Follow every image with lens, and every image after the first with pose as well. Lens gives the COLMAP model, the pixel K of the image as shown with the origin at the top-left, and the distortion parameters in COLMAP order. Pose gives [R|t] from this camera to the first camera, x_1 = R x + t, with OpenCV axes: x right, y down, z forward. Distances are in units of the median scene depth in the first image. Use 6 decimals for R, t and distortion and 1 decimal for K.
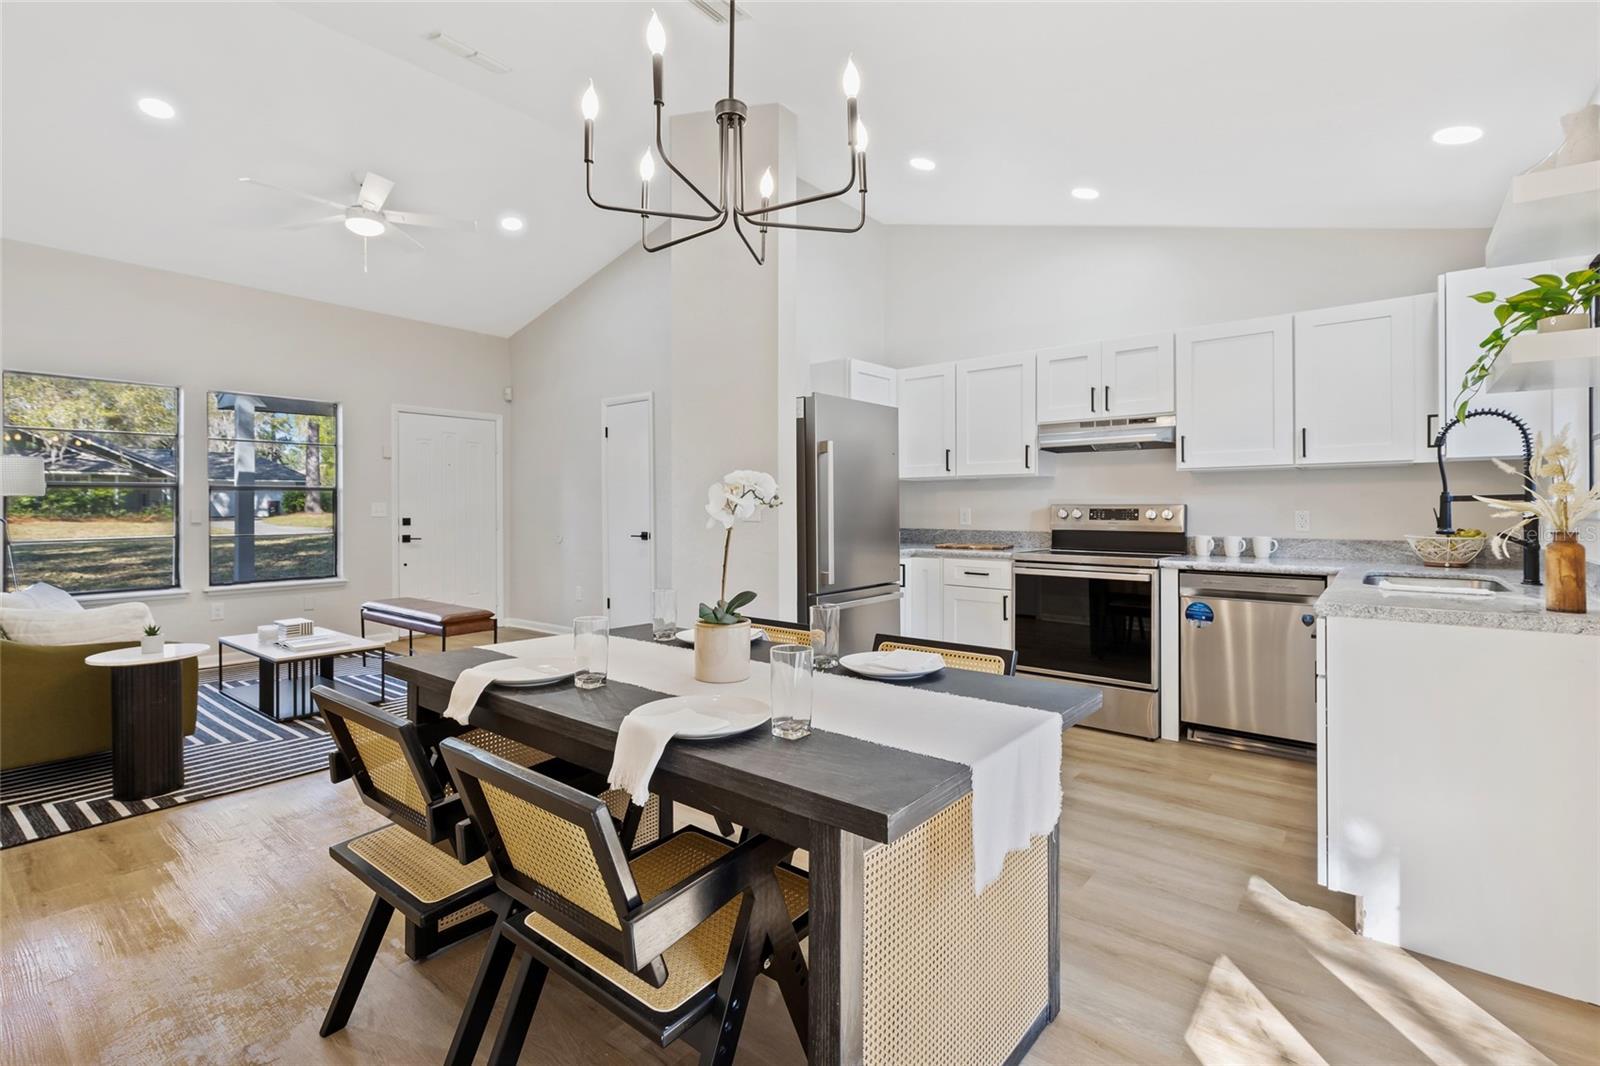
lens RADIAL K [[731.8, 0, 803.0], [0, 731.8, 510.2], [0, 0, 1]] dist [-0.000200, -0.000572]
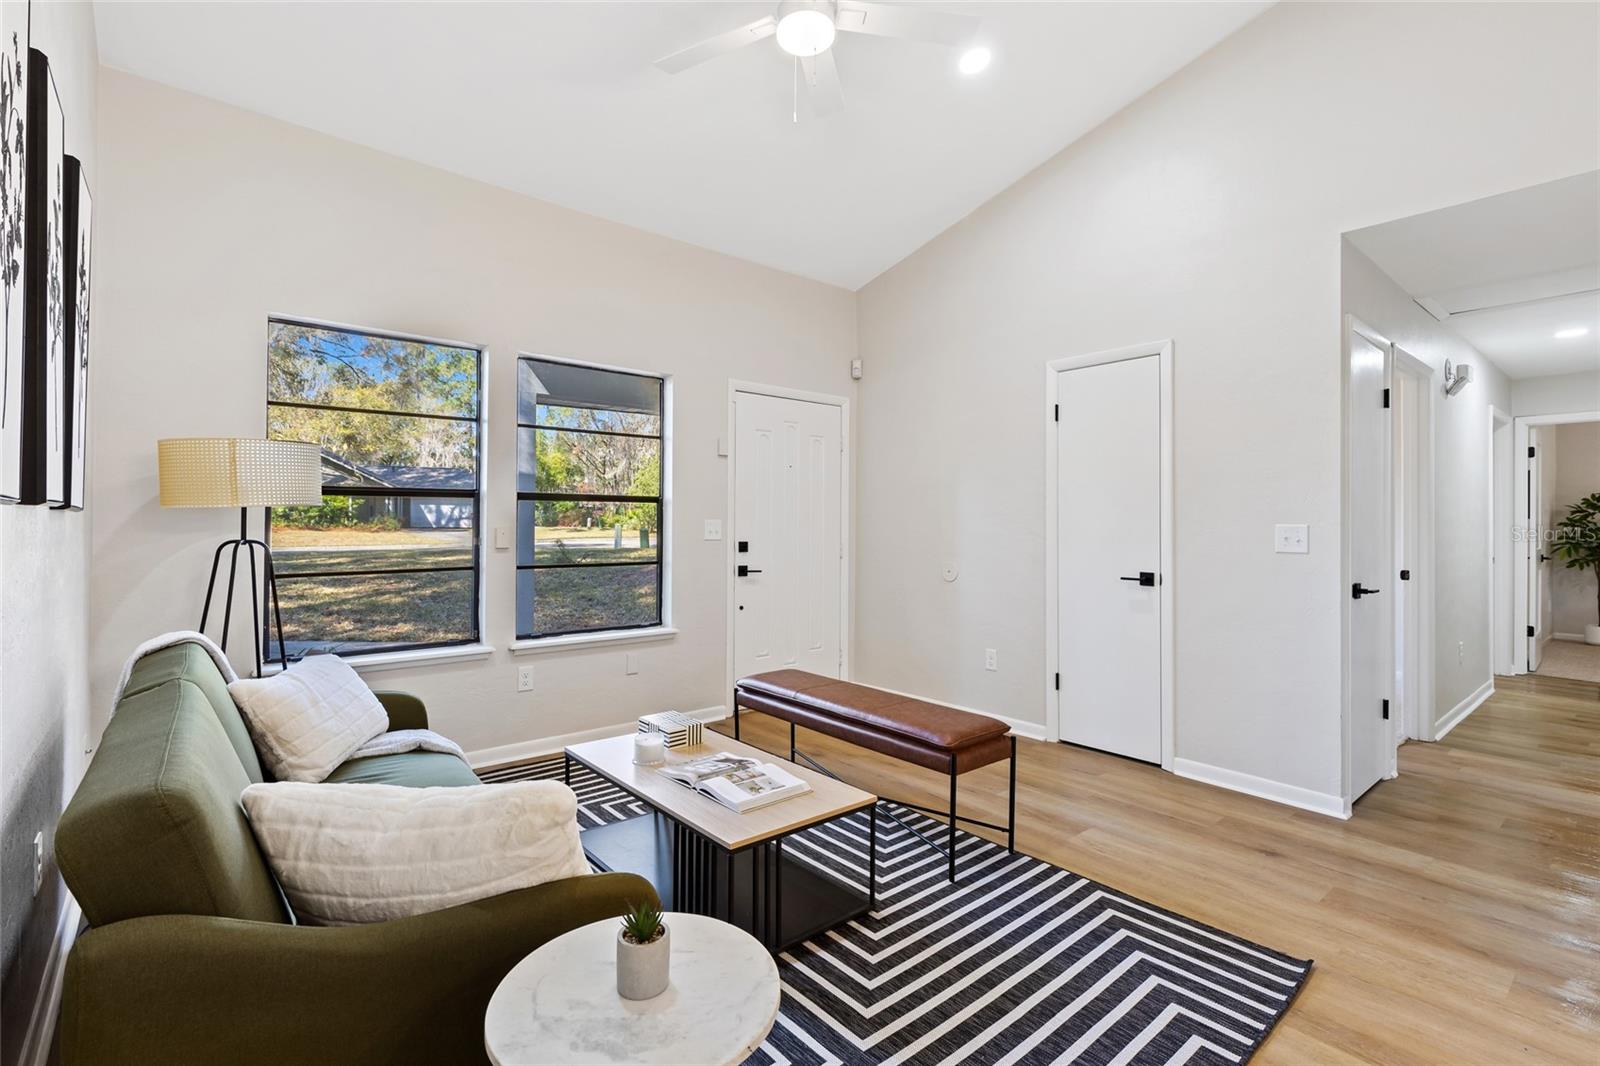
lens RADIAL K [[731.8, 0, 796.0], [0, 731.8, 521.5], [0, 0, 1]] dist [-0.000200, -0.000572]
pose [[0.979909, 0.010456, -0.199171, -0.350775], [-0.011501, 0.999925, -0.004090, -0.006243], [0.199113, 0.006299, 0.979956, 0.319046]]
